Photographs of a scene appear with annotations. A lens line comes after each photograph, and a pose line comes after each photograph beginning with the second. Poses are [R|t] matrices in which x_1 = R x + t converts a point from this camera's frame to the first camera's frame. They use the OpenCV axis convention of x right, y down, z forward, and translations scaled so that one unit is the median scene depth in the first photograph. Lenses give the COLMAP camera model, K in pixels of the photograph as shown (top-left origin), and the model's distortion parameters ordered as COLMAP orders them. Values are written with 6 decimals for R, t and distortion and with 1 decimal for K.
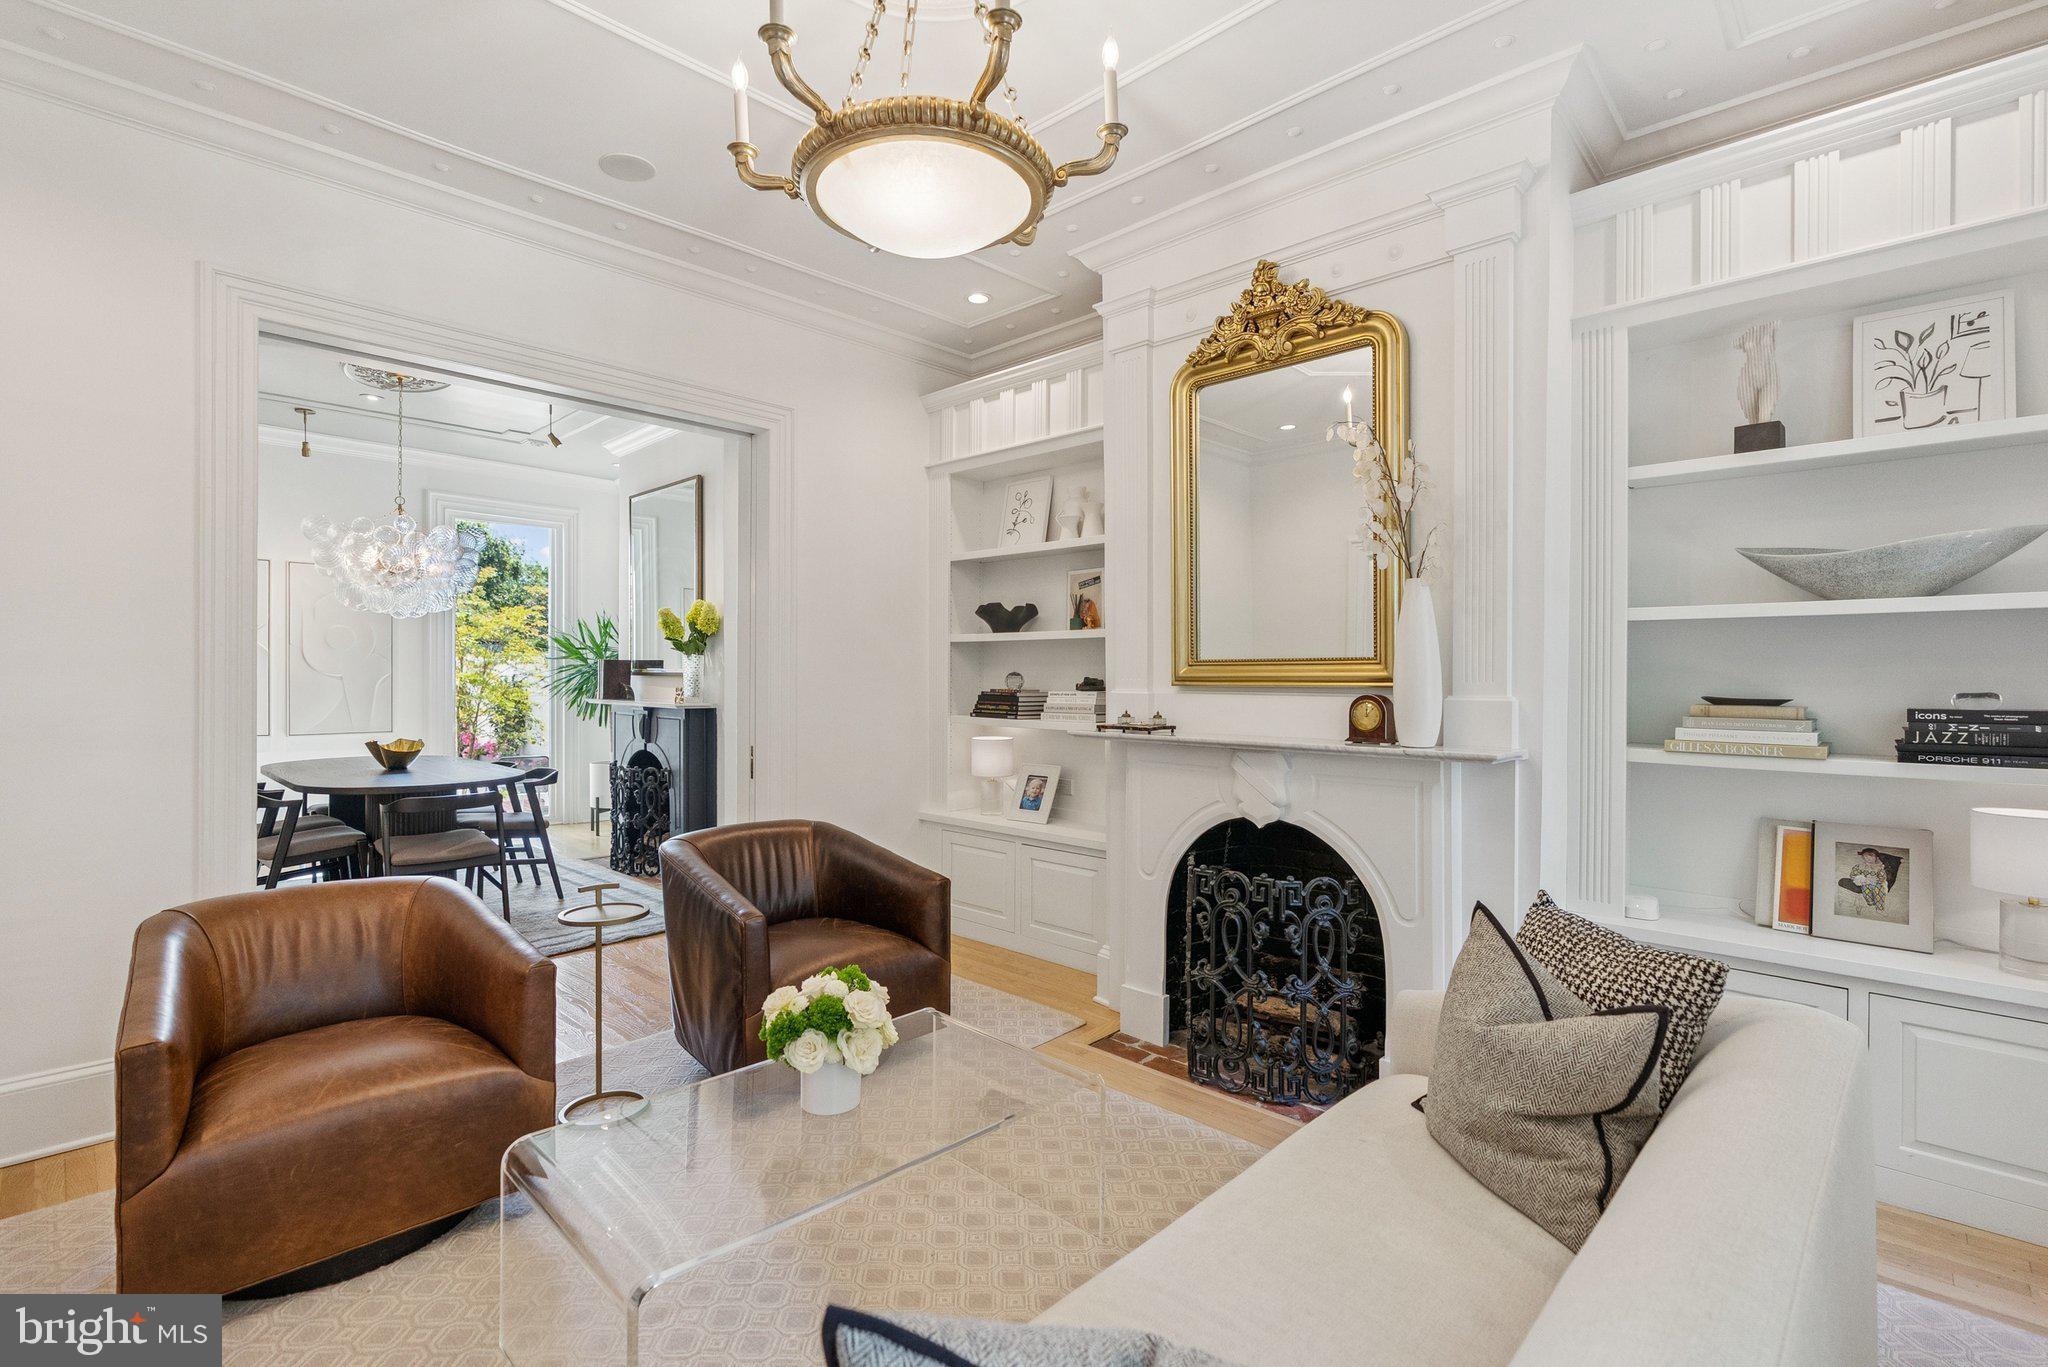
lens RADIAL K [[948.5, 0, 1009.6], [0, 948.5, 684.8], [0, 0, 1]] dist [-0.010379, 0.000077]
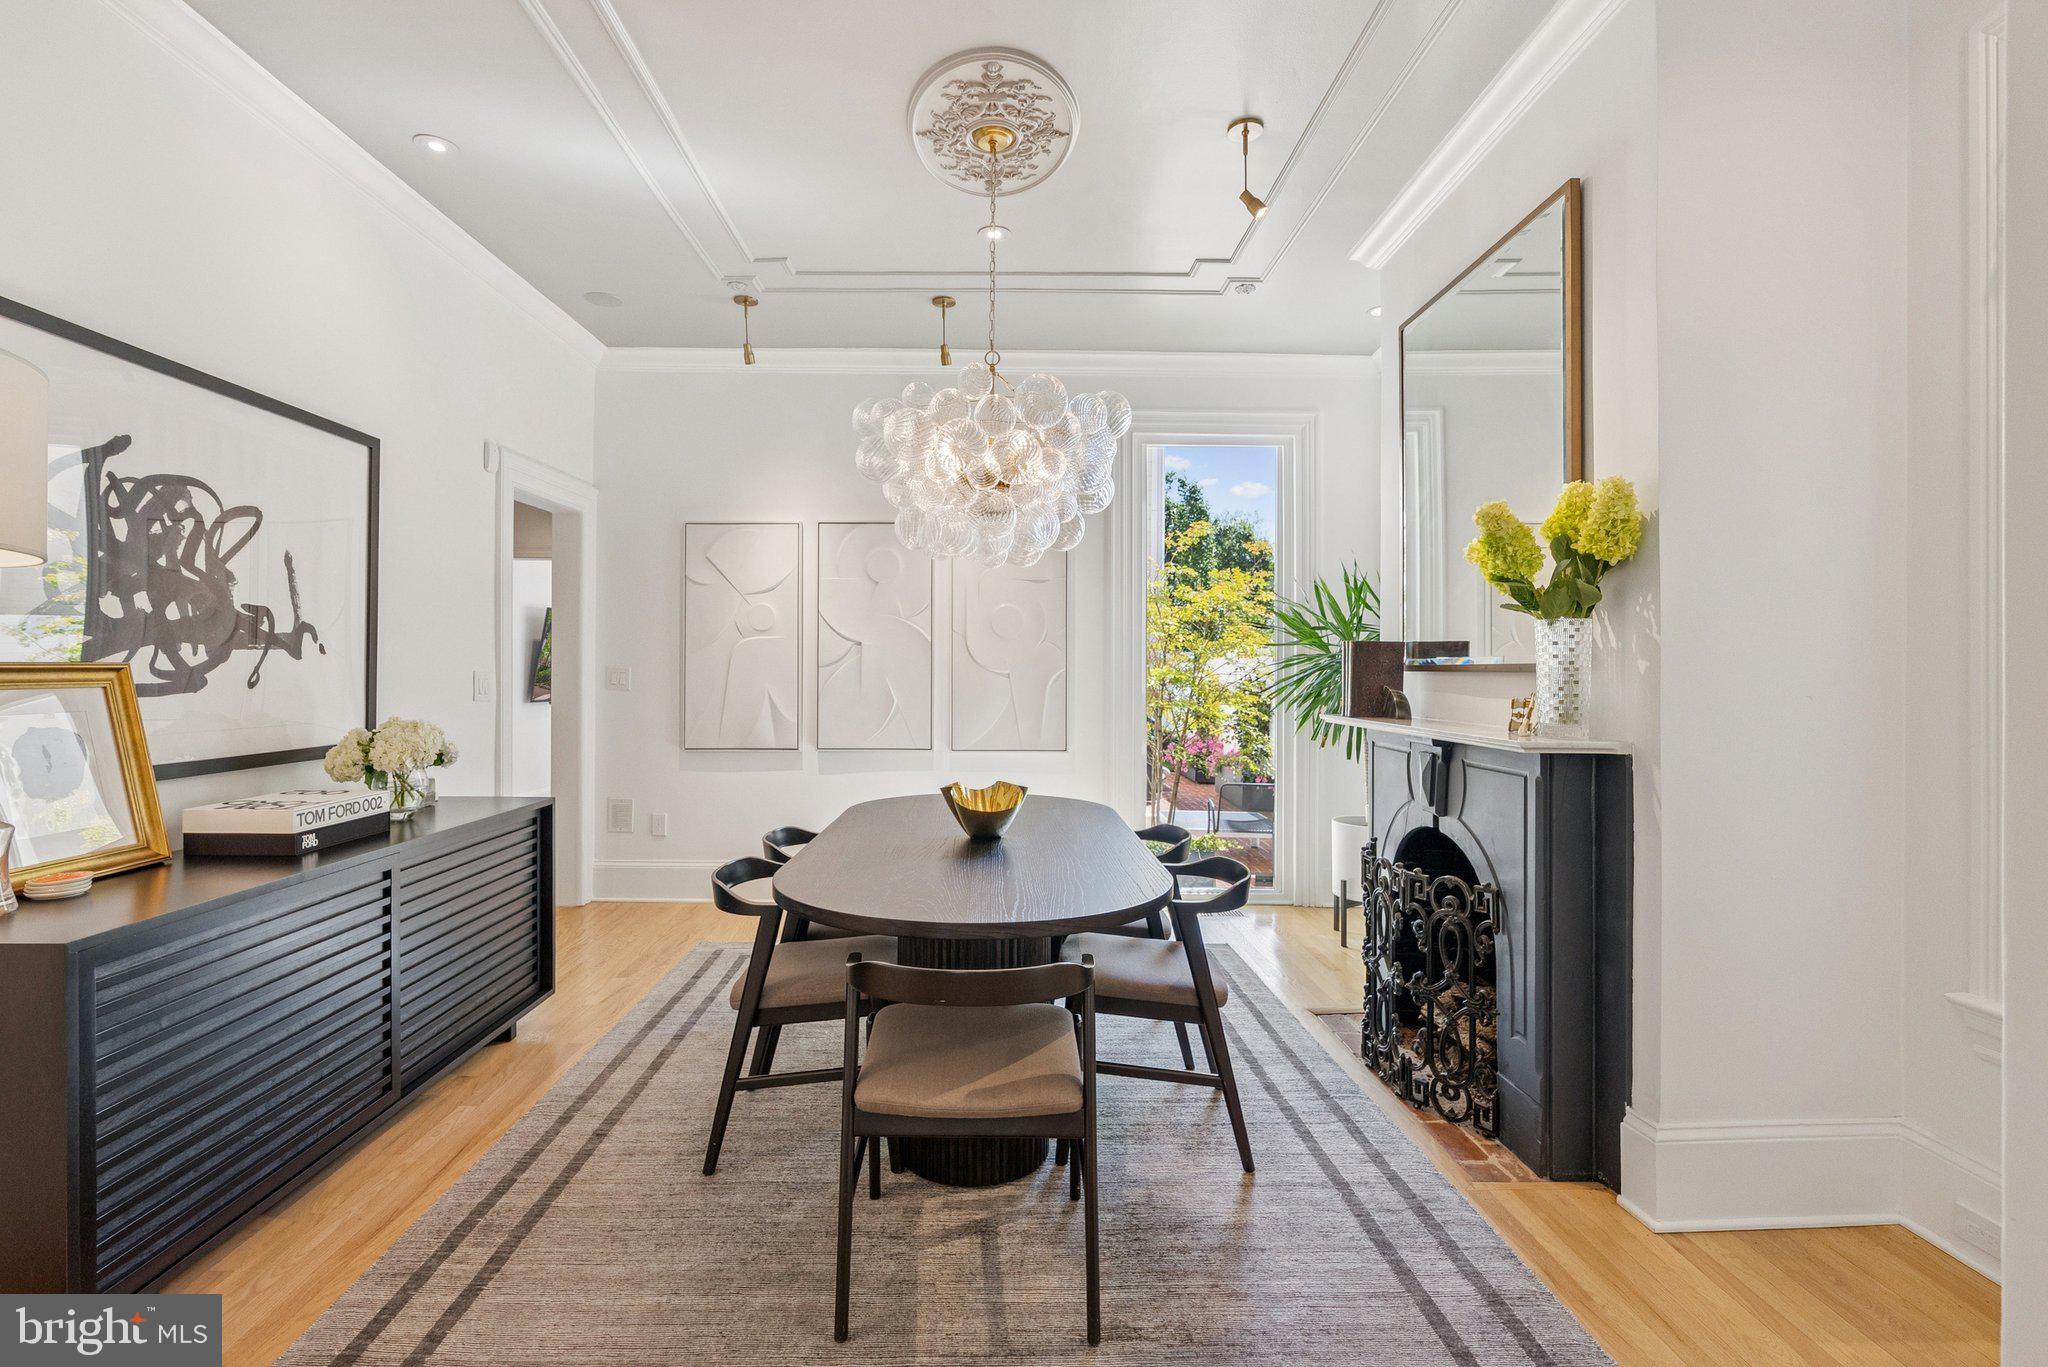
lens RADIAL K [[948.5, 0, 1006.2], [0, 948.5, 675.6], [0, 0, 1]] dist [-0.010379, 0.000077]
pose [[0.718095, -0.002511, -0.695940, -0.219389], [-0.003433, 0.999969, -0.007150, -0.003584], [0.695936, 0.007524, 0.718064, 0.534601]]
